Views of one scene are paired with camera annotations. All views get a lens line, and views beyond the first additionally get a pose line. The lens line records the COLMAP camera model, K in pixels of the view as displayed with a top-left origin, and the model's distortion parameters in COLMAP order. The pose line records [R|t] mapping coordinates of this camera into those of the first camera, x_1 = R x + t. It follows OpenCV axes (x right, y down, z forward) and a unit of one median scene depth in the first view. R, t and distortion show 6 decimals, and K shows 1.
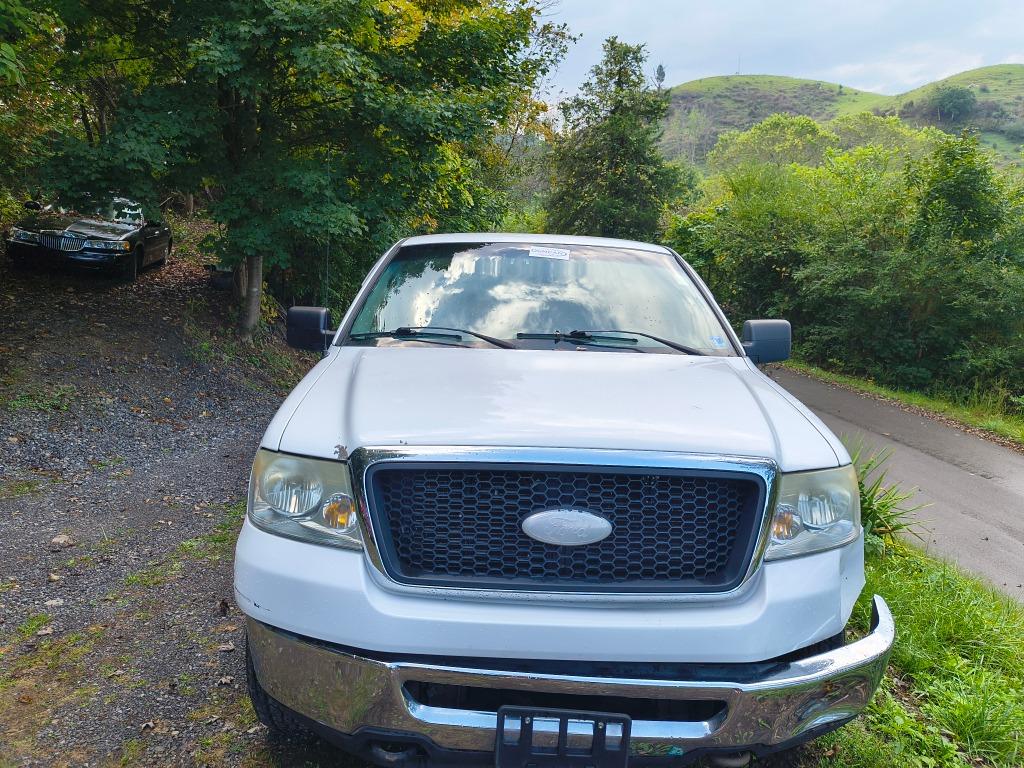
lens RADIAL K [[743.0, 0, 511.8], [0, 743.0, 381.9], [0, 0, 1]] dist [-0.015108, -0.025385]
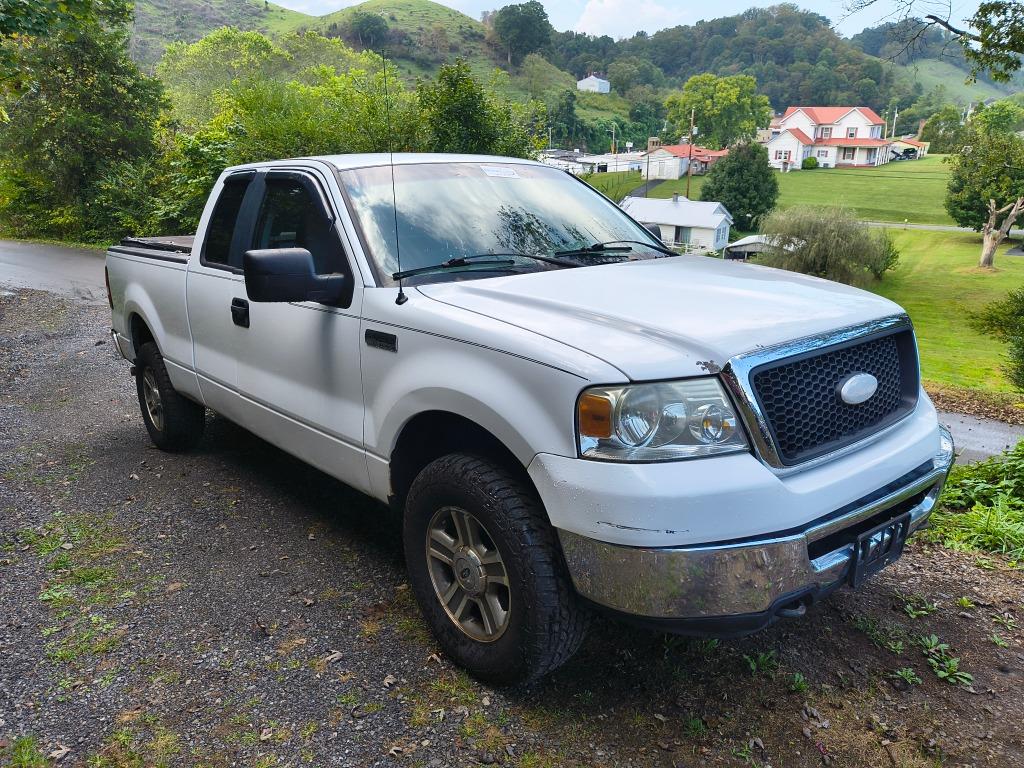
lens RADIAL K [[743.0, 0, 510.9], [0, 743.0, 390.2], [0, 0, 1]] dist [-0.015108, -0.025385]
pose [[0.770059, -0.194424, 0.607626, -0.063458], [0.126105, 0.980027, 0.153766, -0.003837], [-0.625386, -0.041784, 0.779196, 0.022495]]
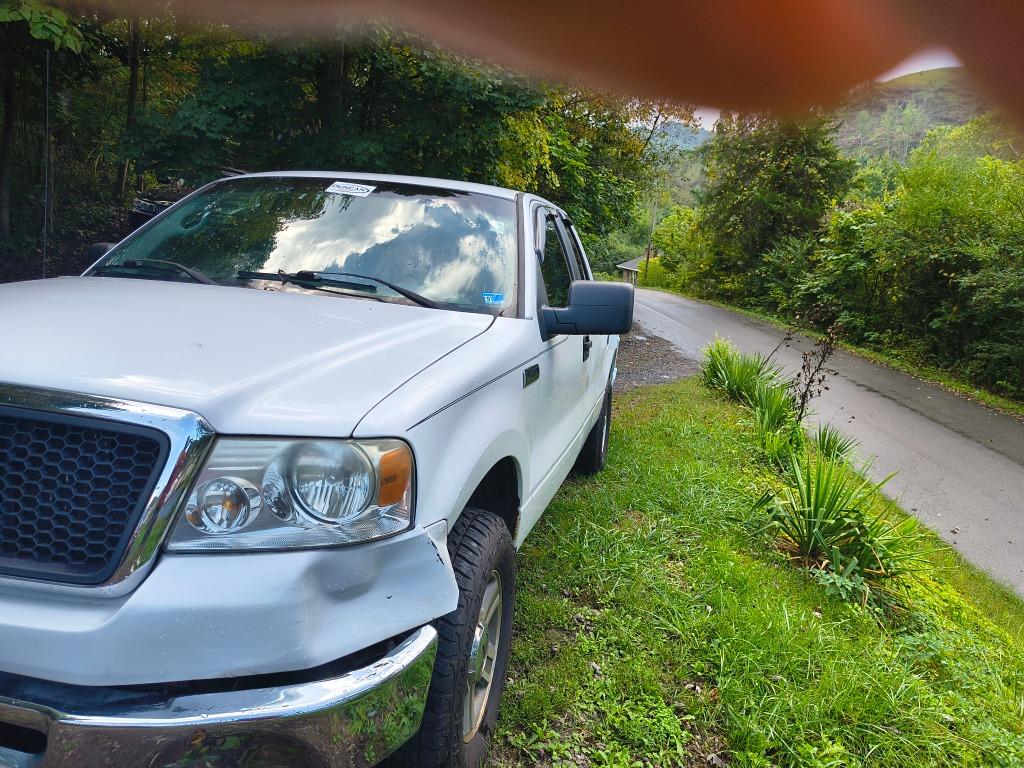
lens RADIAL K [[743.0, 0, 502.7], [0, 743.0, 389.3], [0, 0, 1]] dist [-0.015108, -0.025385]
pose [[0.968038, 0.079405, -0.237903, 0.045793], [-0.076399, 0.996838, 0.021842, 0.002392], [0.238885, -0.002969, 0.971043, 0.021499]]
